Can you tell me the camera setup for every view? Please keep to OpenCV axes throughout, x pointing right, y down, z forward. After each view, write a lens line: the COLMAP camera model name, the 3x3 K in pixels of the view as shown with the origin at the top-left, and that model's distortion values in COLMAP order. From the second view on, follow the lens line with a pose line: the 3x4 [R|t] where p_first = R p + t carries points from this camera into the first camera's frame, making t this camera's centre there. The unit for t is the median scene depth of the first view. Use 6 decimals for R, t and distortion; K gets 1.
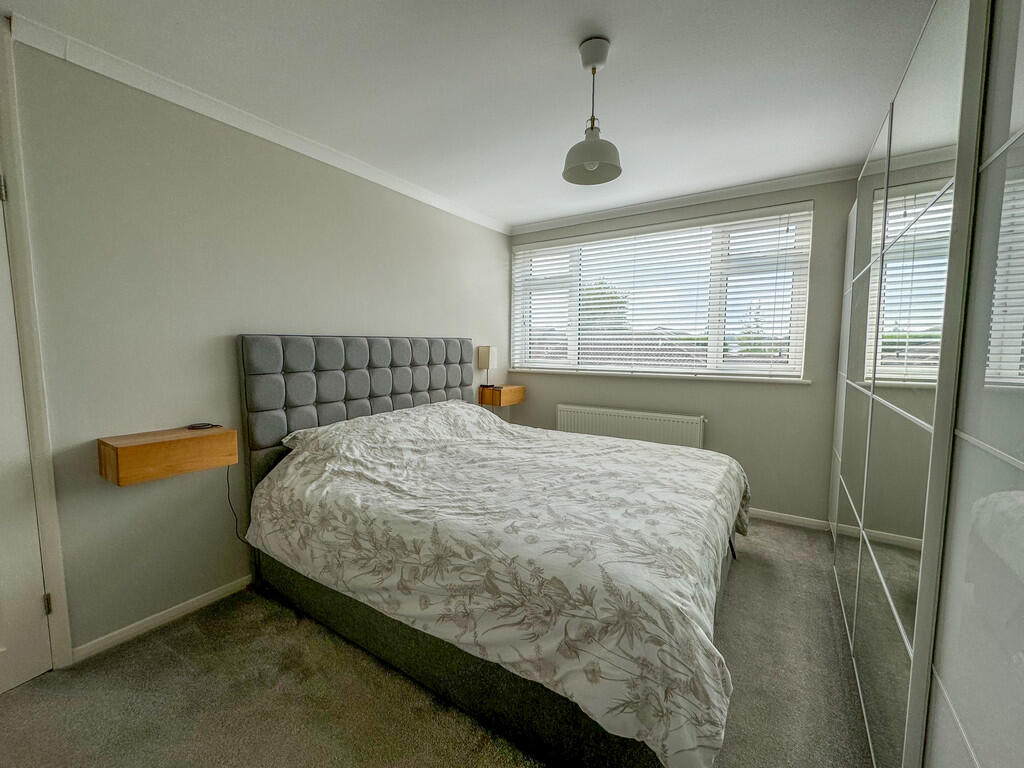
lens RADIAL K [[432.7, 0, 523.3], [0, 432.7, 384.6], [0, 0, 1]] dist [-0.000155, 0.000021]
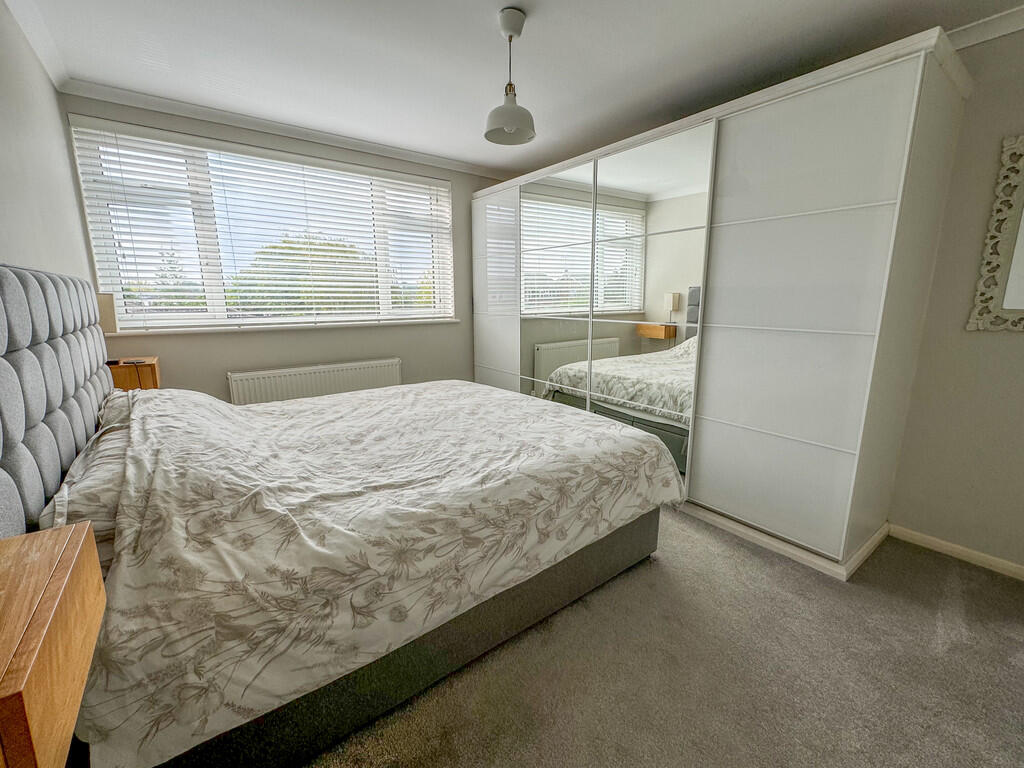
lens RADIAL K [[432.7, 0, 523.3], [0, 432.7, 384.6], [0, 0, 1]] dist [-0.000155, 0.000021]
pose [[0.317946, -0.190458, 0.928782, -0.962283], [0.086163, 0.981366, 0.171746, -0.041588], [-0.944186, 0.025420, 0.328432, 0.591675]]
